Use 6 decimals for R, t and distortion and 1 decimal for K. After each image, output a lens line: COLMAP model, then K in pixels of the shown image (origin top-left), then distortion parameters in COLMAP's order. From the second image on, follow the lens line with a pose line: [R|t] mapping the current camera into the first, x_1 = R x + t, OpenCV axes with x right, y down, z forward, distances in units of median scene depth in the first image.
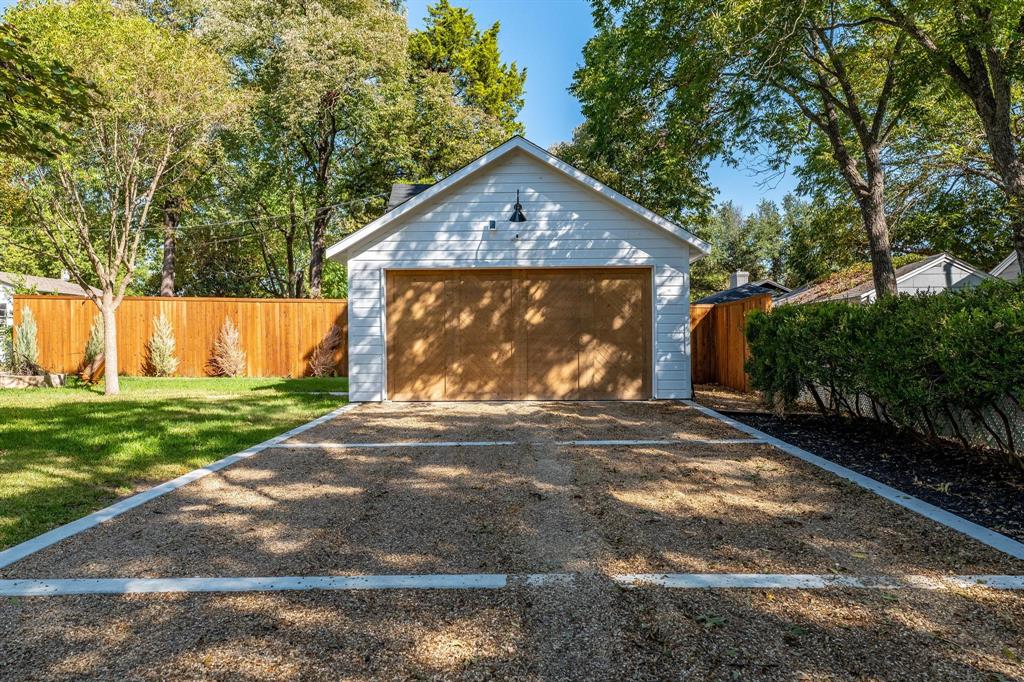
lens RADIAL K [[691.0, 0, 512.5], [0, 691.0, 343.0], [0, 0, 1]] dist [-0.001958, -0.005815]
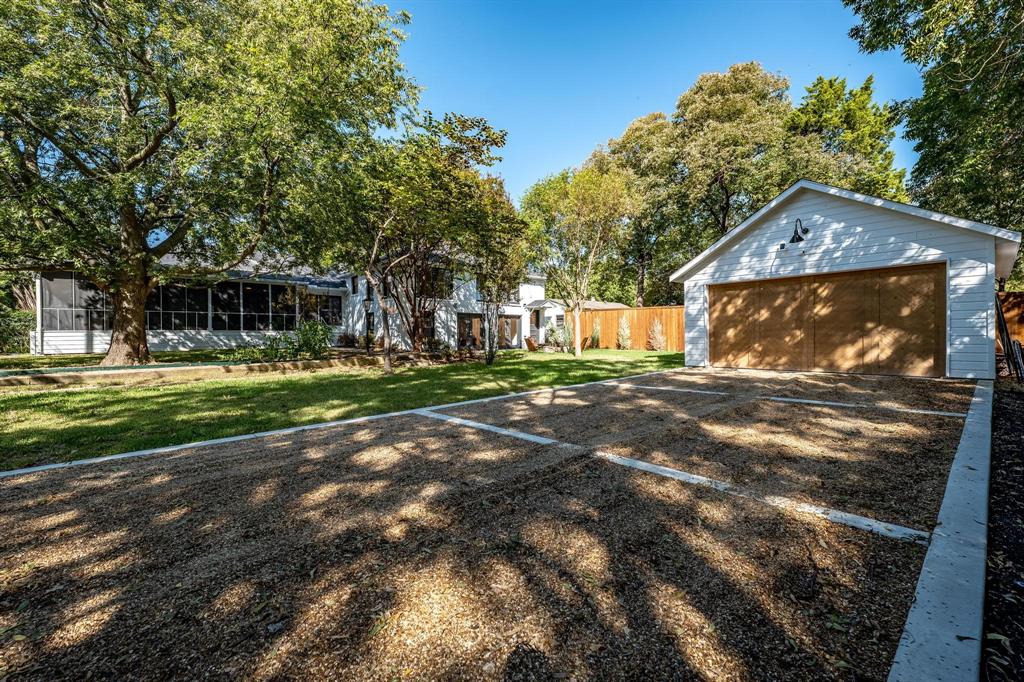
lens RADIAL K [[404.6, 0, 512.9], [0, 404.6, 341.8], [0, 0, 1]] dist [-0.002457, -0.000137]
pose [[0.686701, 0.008287, -0.726892, 0.191843], [0.008940, 0.999763, 0.019843, 0.003183], [0.726885, -0.020125, 0.686465, 0.019498]]
